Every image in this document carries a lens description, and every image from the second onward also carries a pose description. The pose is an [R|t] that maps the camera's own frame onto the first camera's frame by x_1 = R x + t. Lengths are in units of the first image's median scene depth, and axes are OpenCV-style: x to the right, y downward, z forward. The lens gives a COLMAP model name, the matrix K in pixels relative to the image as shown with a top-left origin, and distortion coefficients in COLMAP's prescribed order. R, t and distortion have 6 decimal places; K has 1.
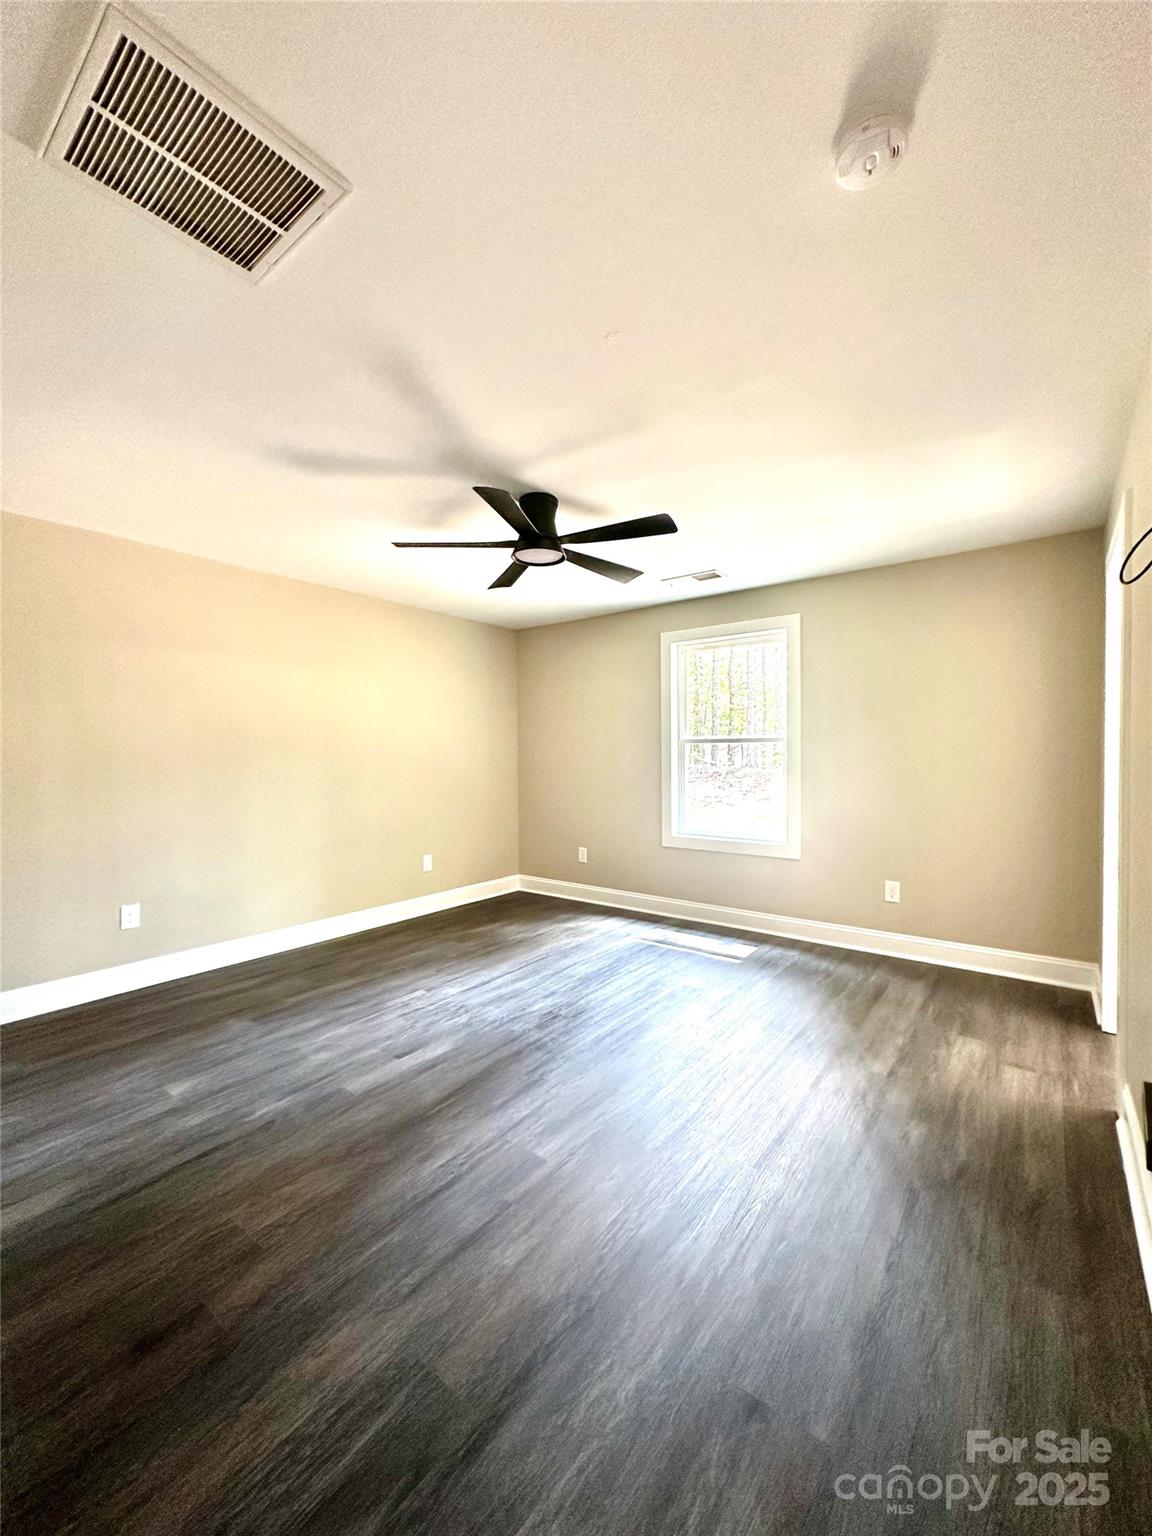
lens RADIAL K [[612.5, 0, 574.1], [0, 612.5, 757.4], [0, 0, 1]] dist [-0.001324, 0.001119]
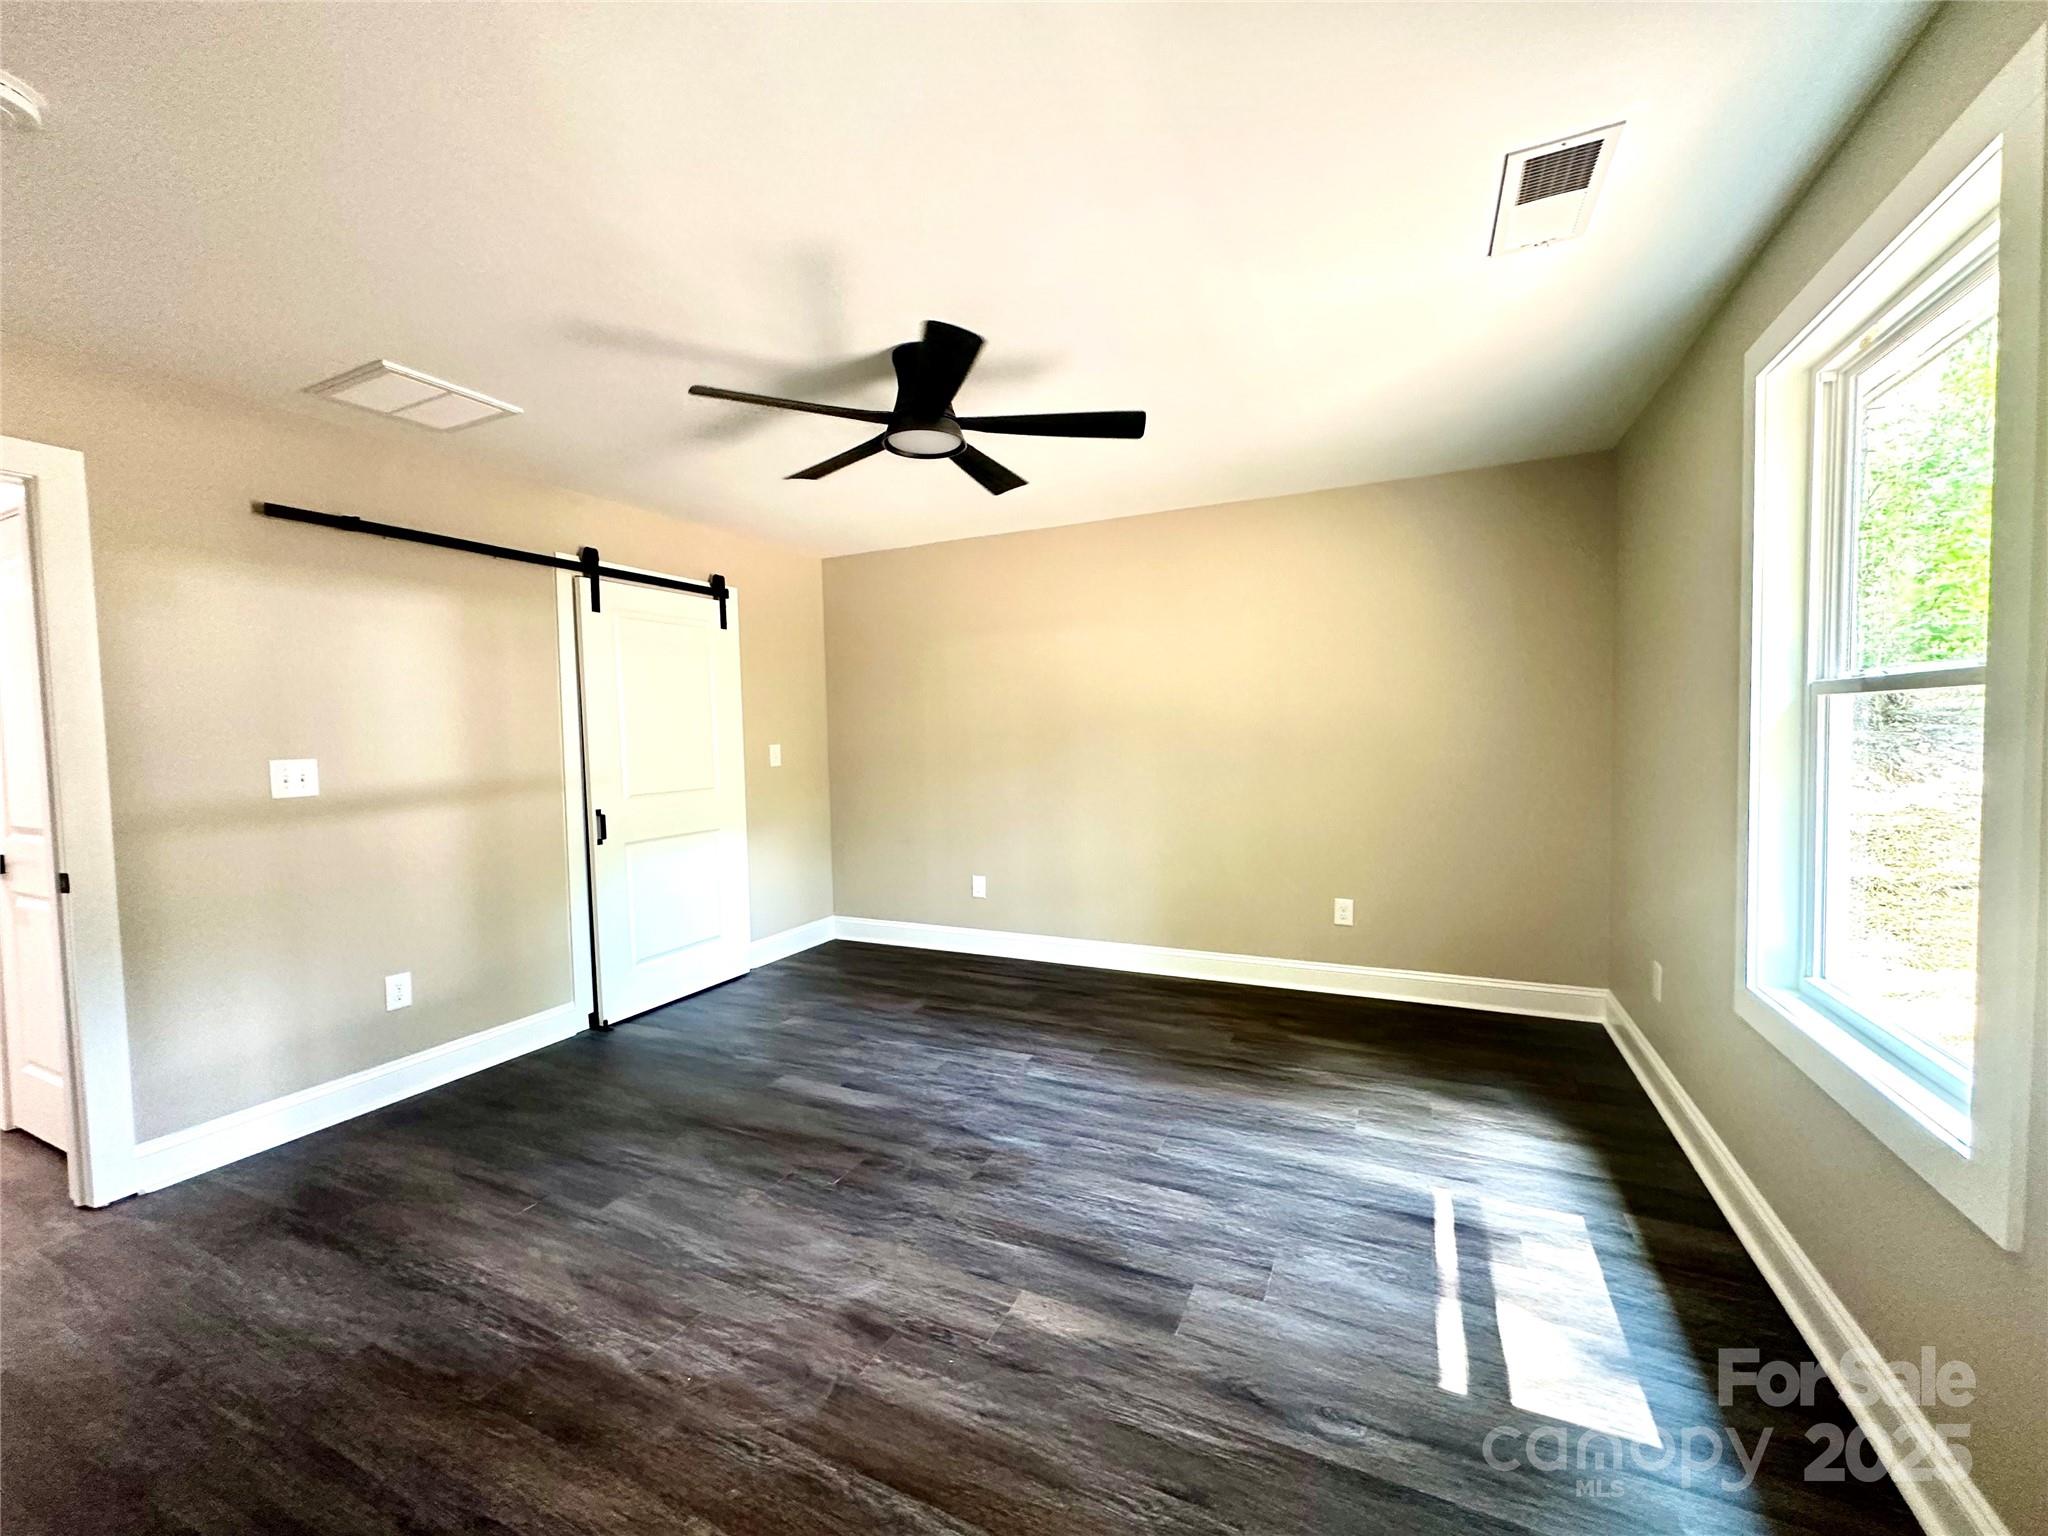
lens RADIAL K [[816.7, 0, 1025.8], [0, 816.7, 774.1], [0, 0, 1]] dist [-0.001324, 0.001119]
pose [[0.217859, 0.050131, -0.974692, 0.683538], [0.015740, 0.998370, 0.054867, -0.017801], [0.975853, -0.027295, 0.216715, 0.763151]]
